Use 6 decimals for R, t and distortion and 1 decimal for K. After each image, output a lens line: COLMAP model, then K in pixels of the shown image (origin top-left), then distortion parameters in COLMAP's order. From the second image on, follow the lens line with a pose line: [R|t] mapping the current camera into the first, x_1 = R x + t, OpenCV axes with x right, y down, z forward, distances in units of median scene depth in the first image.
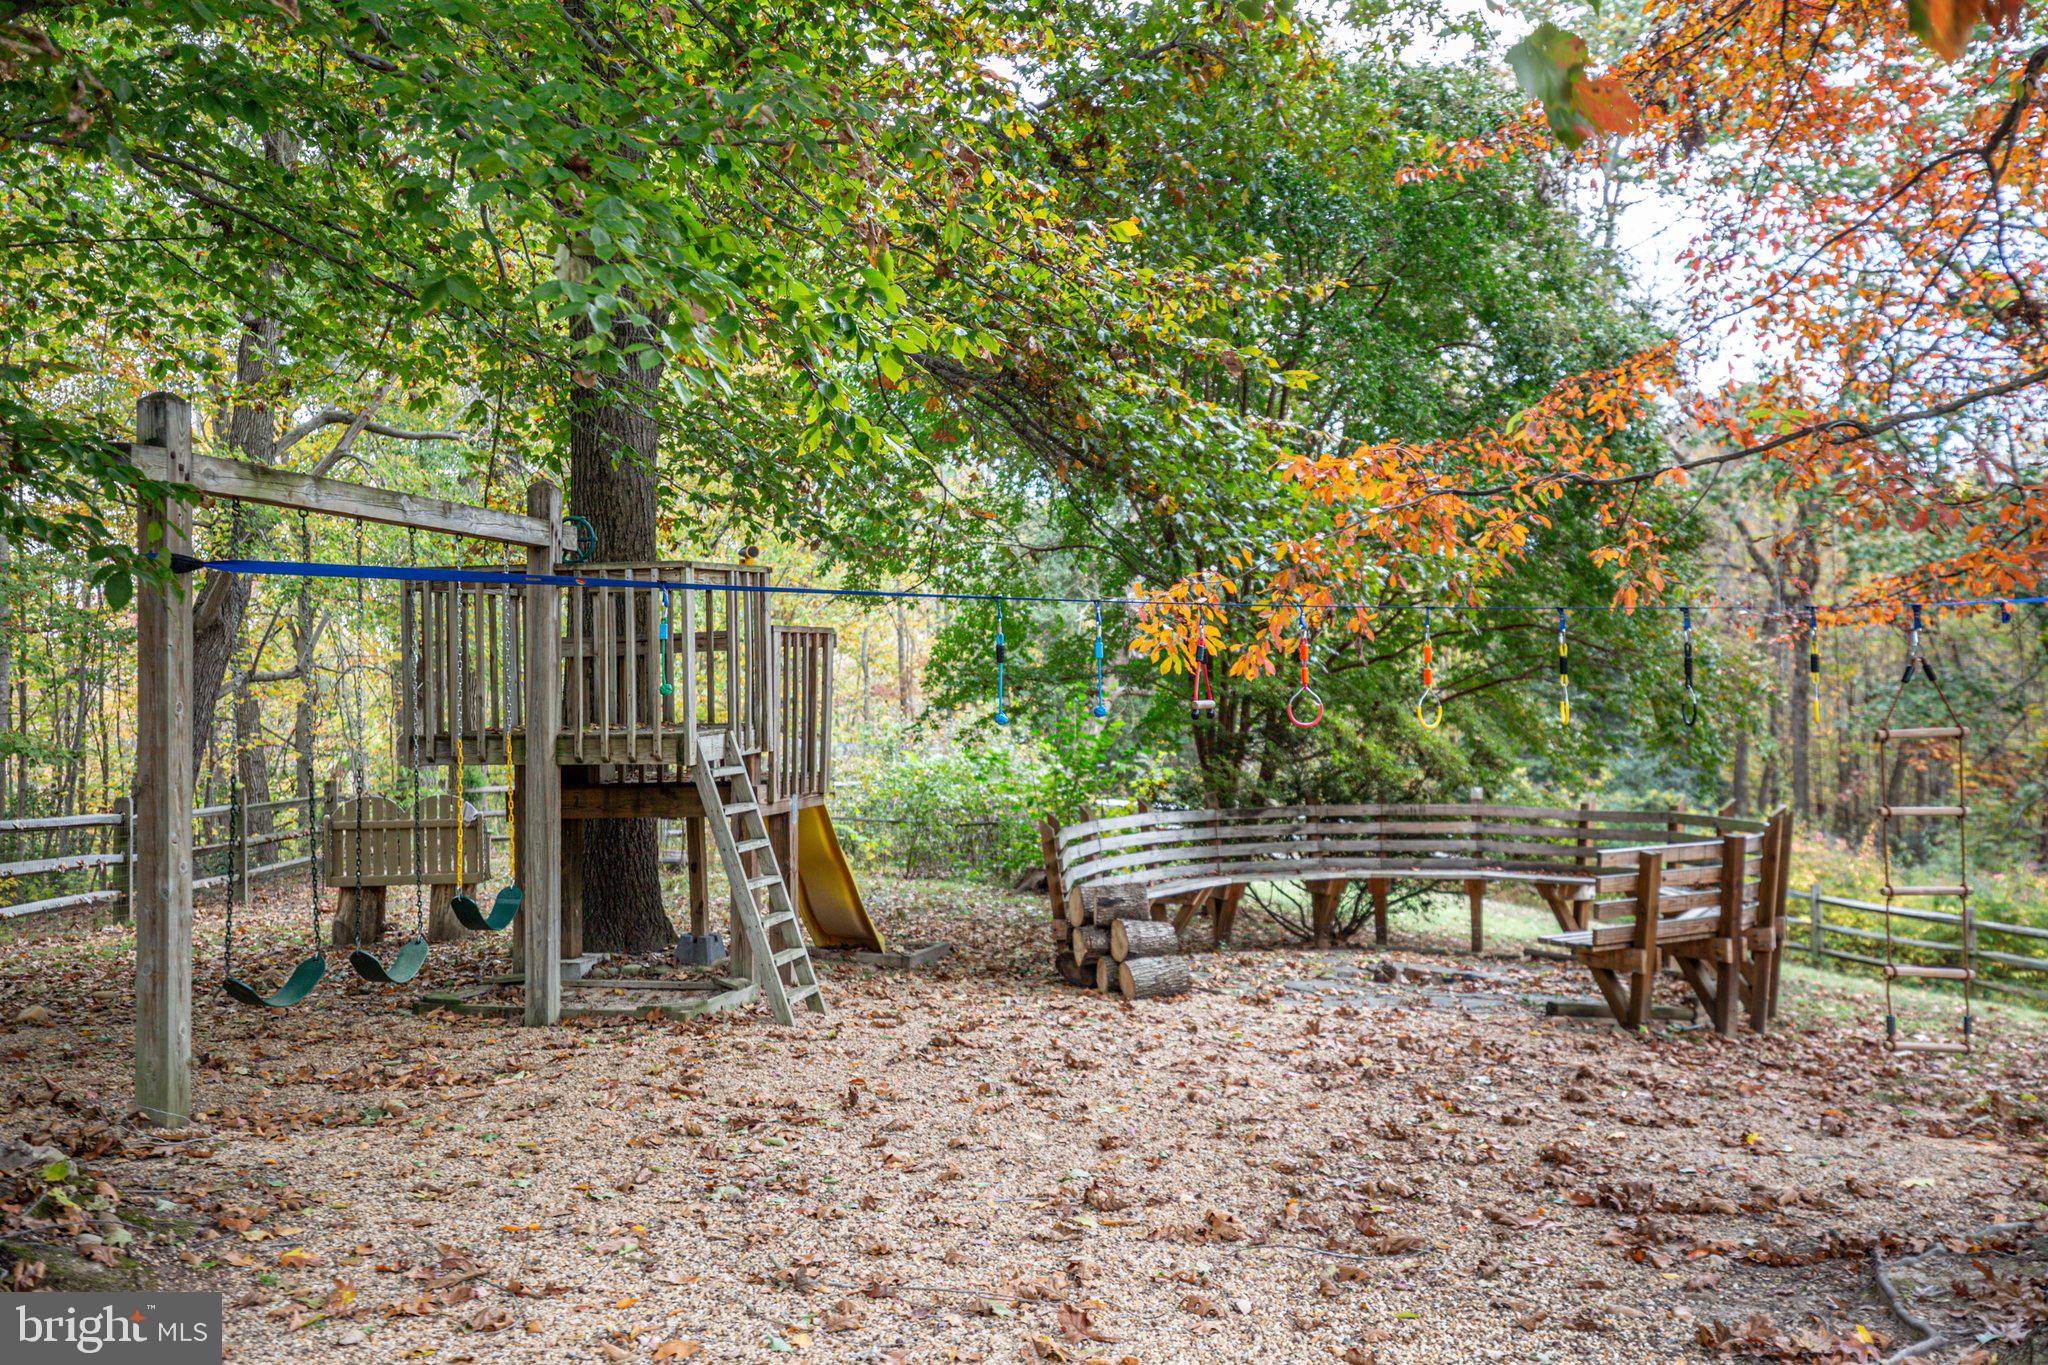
lens RADIAL K [[1986.0, 0, 1028.5], [0, 1986.0, 683.7], [0, 0, 1]] dist [0.053127, 0.010090]
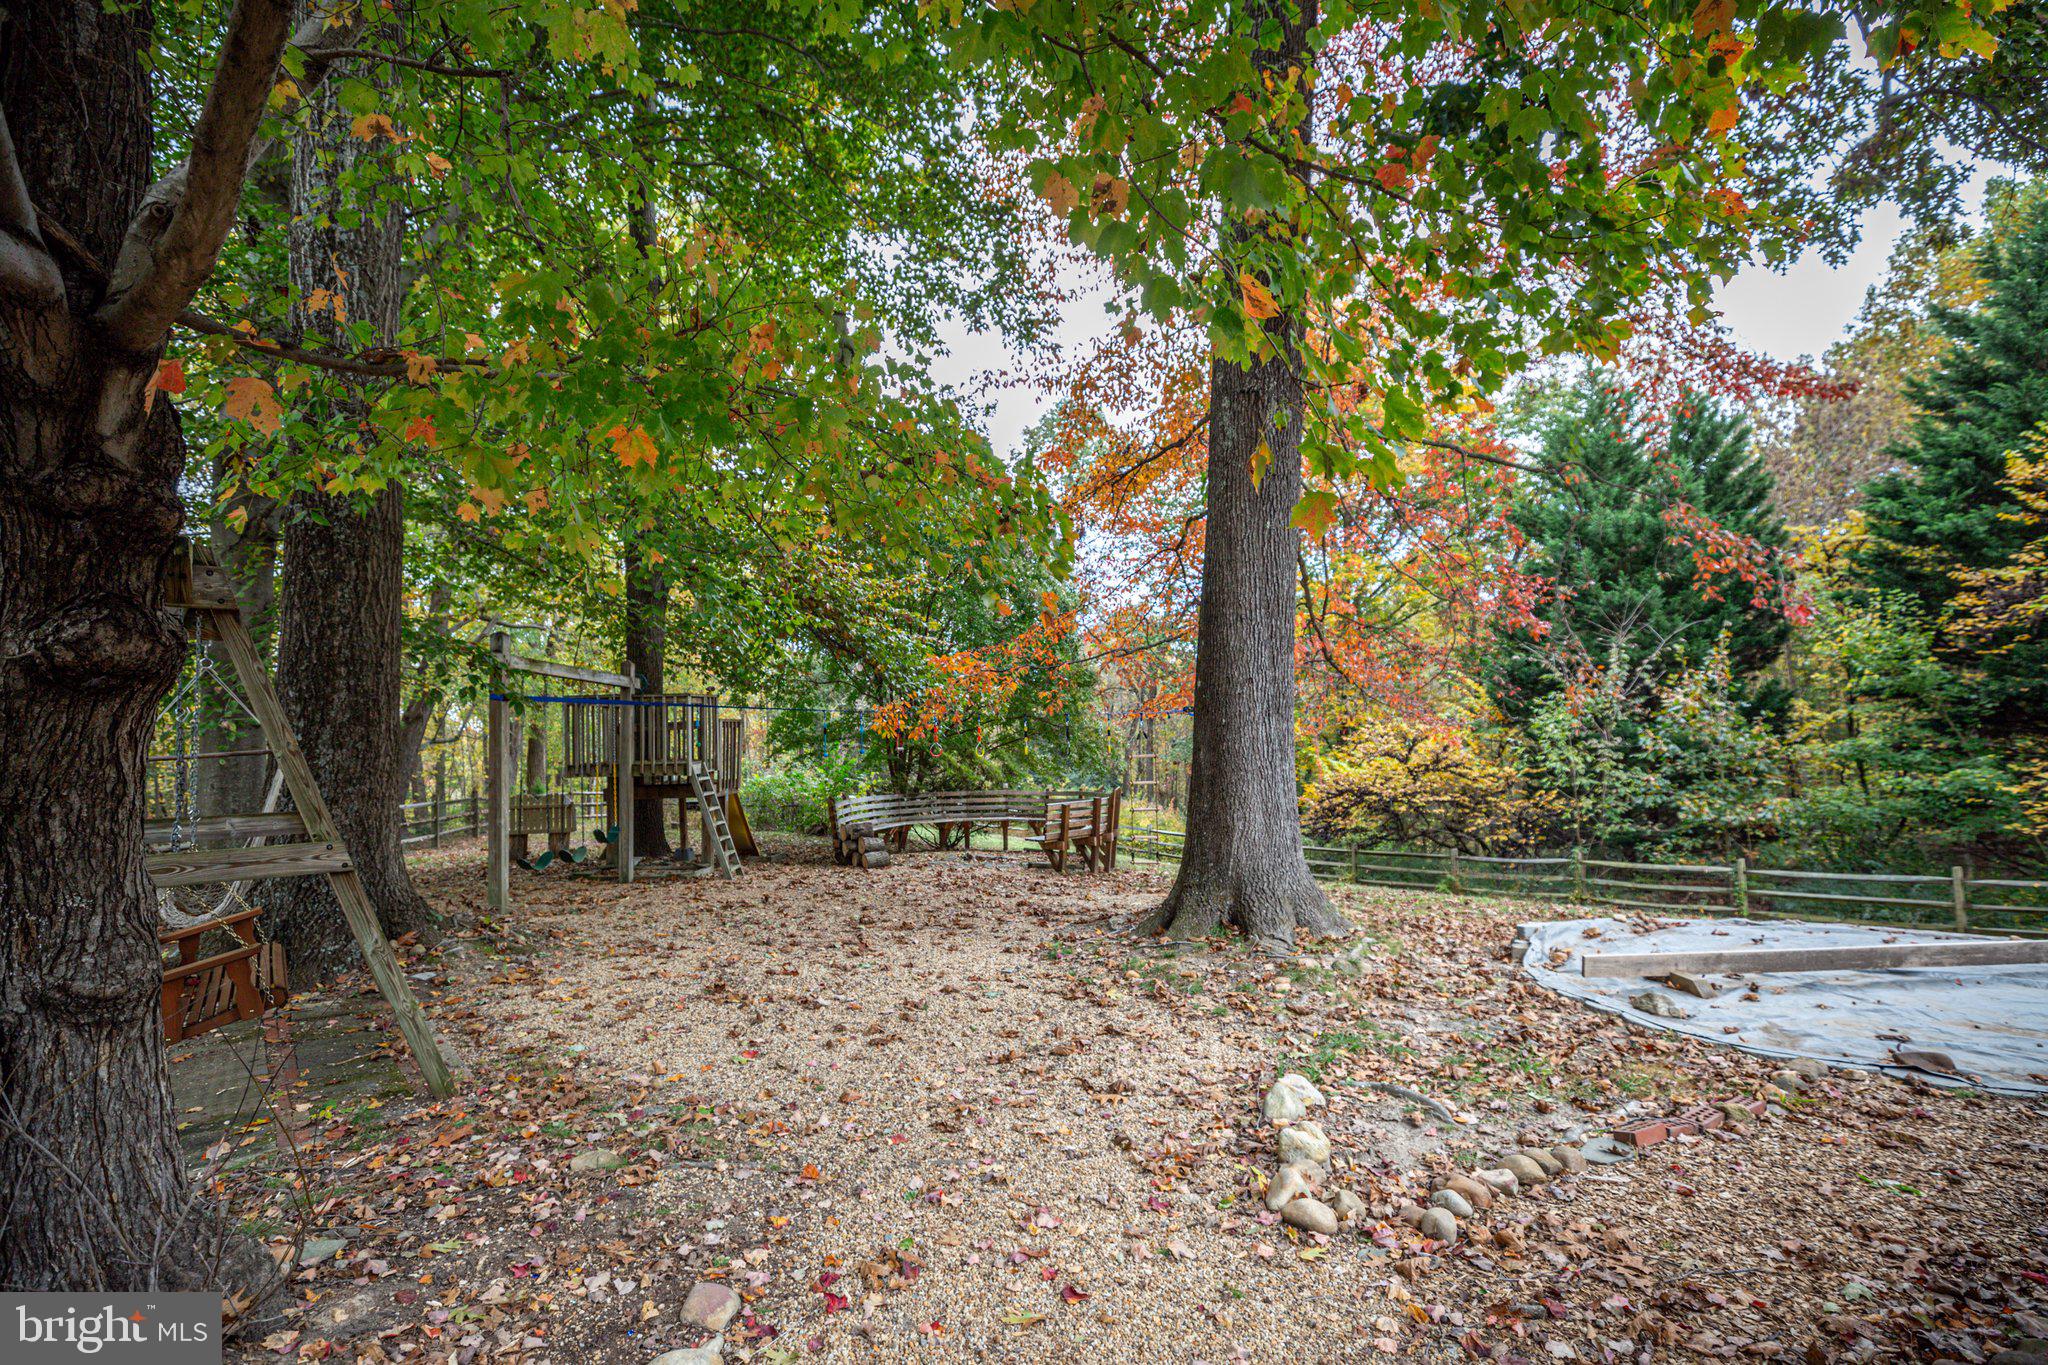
lens RADIAL K [[911.3, 0, 1033.0], [0, 911.3, 678.8], [0, 0, 1]] dist [-0.000027, 0.001345]
pose [[0.970322, 0.010084, 0.241606, -0.021267], [0.006518, 0.997676, -0.067819, 0.000072], [-0.241728, 0.067381, 0.968002, -0.150000]]
